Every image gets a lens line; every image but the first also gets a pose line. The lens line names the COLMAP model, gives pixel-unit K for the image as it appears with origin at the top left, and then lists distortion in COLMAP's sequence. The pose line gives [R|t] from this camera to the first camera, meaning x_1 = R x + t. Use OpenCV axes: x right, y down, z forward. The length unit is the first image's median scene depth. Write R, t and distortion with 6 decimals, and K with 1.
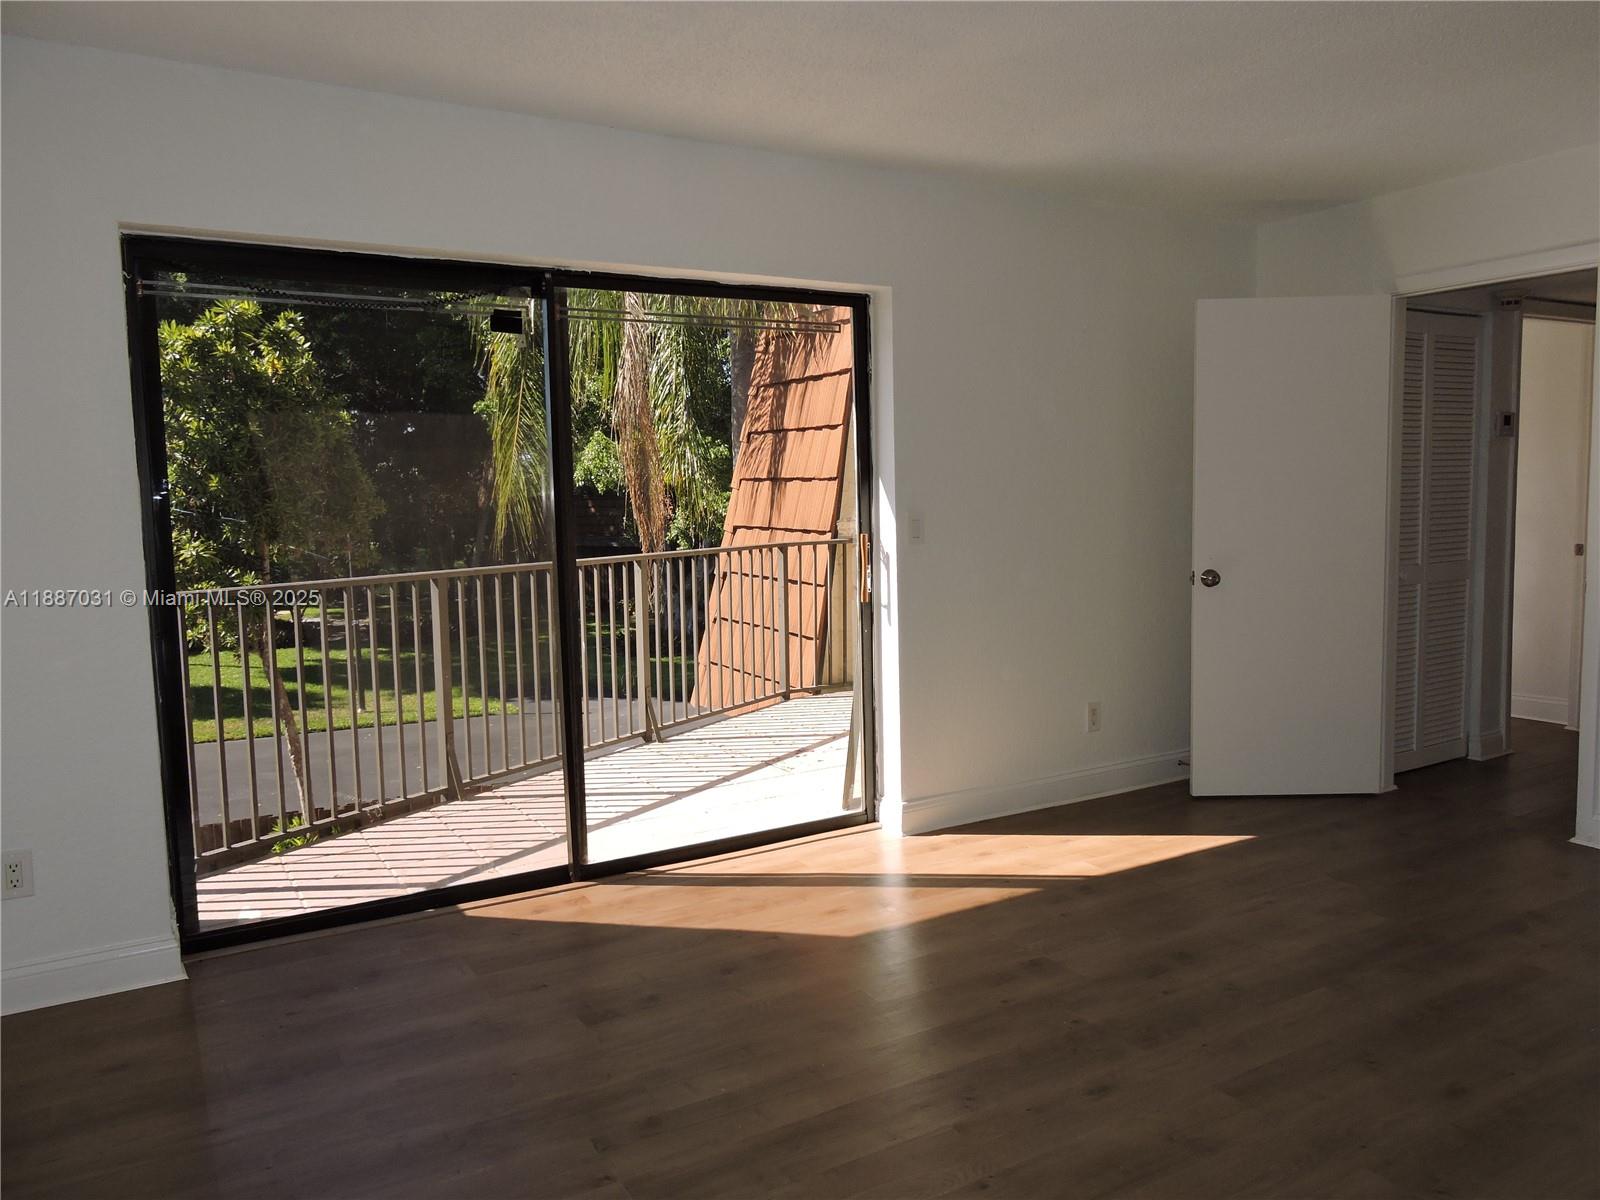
lens RADIAL K [[1149.9, 0, 809.6], [0, 1149.9, 607.4], [0, 0, 1]] dist [0.007217, 0.000828]
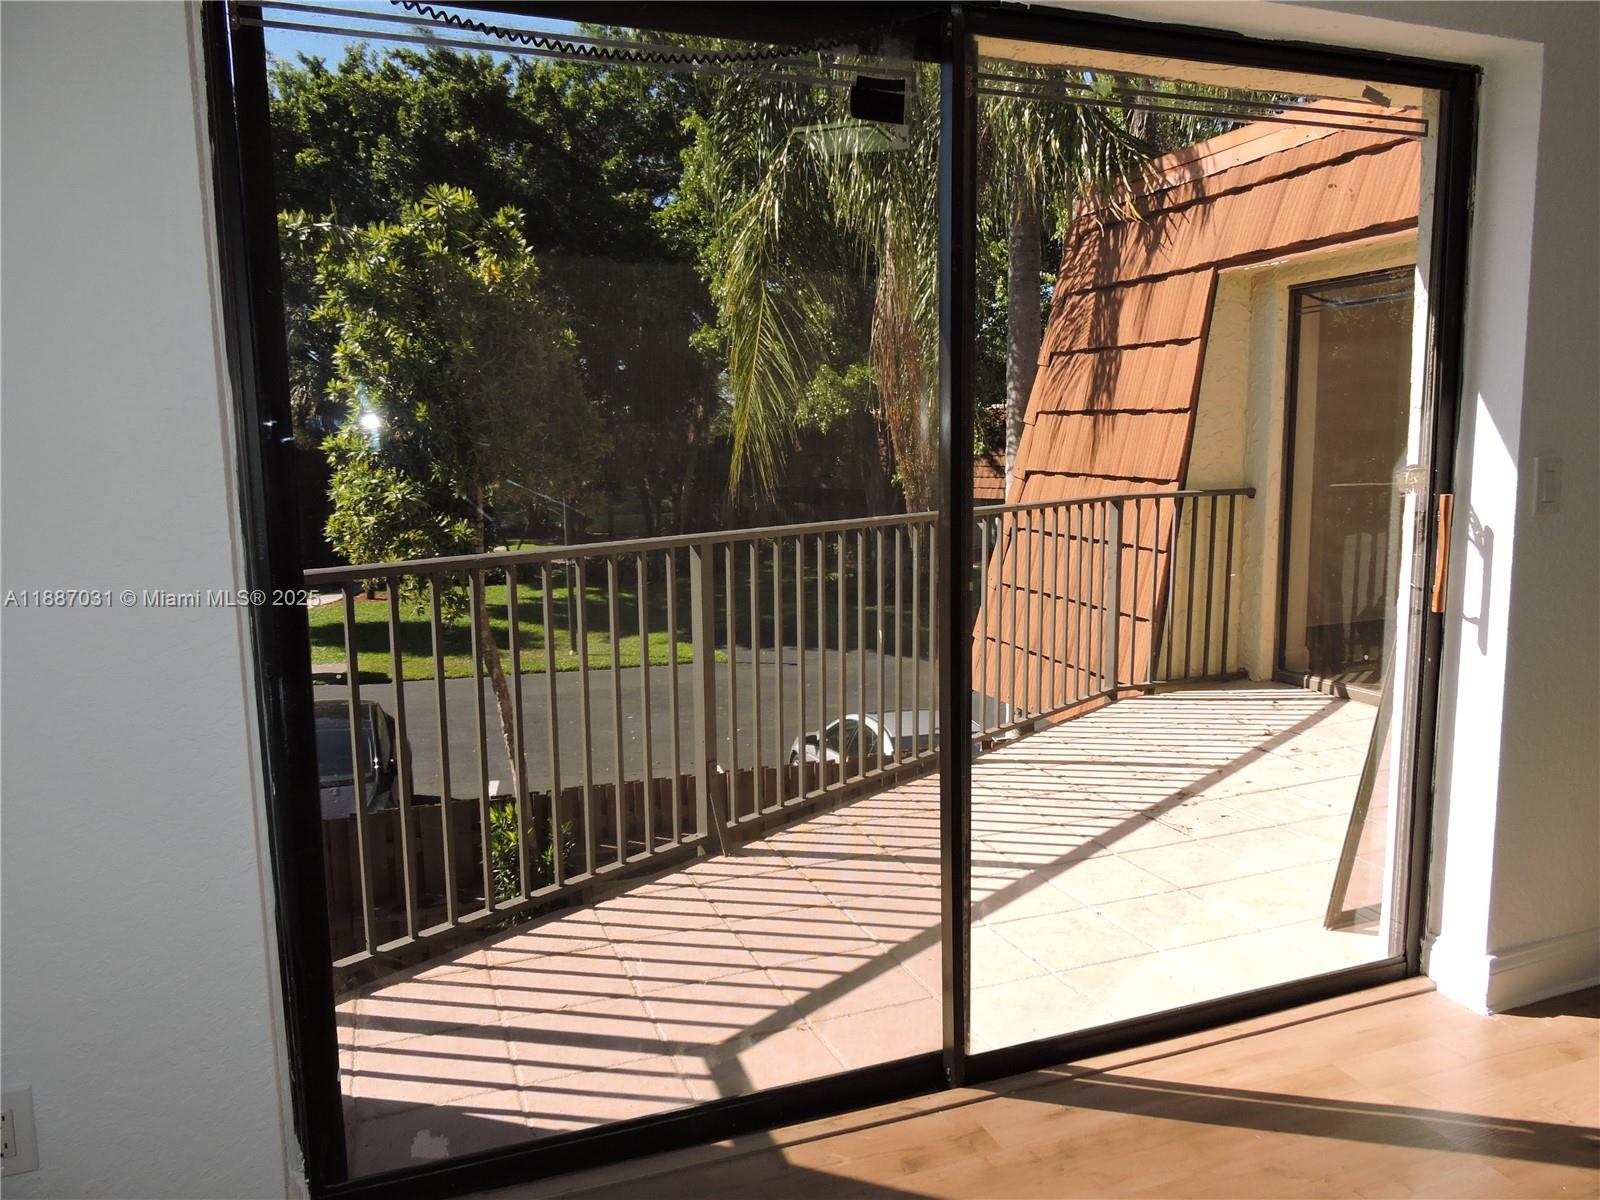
lens RADIAL K [[1154.8, 0, 804.7], [0, 1154.8, 598.1], [0, 0, 1]] dist [-0.004714, 0.000346]
pose [[0.985010, 0.031092, -0.169670, -0.095507], [-0.023947, 0.998745, 0.043998, -0.016872], [0.170825, -0.039275, 0.984518, 0.213927]]
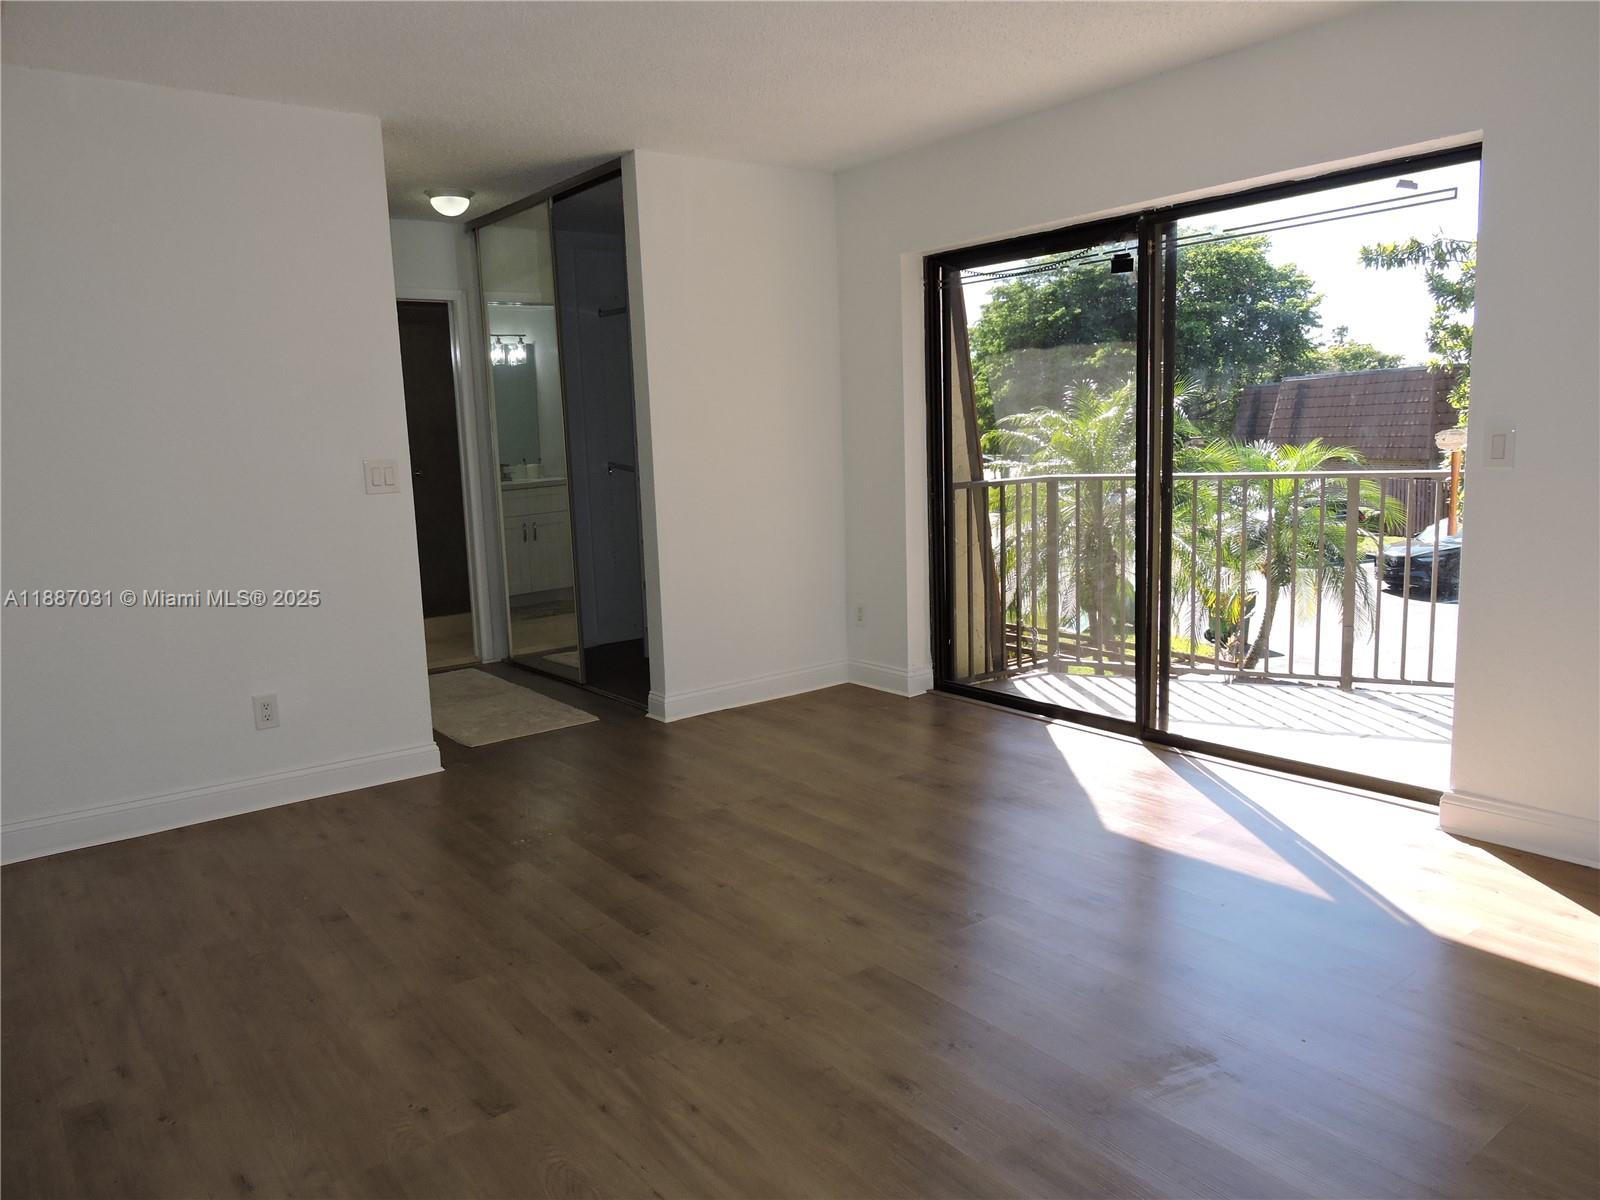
lens RADIAL K [[1154.8, 0, 804.7], [0, 1154.8, 598.1], [0, 0, 1]] dist [-0.004714, 0.000346]
pose [[0.118254, 0.161855, -0.979704, 0.454323], [-0.066370, 0.985708, 0.154836, -0.032434], [0.990763, 0.046713, 0.127307, 0.256927]]
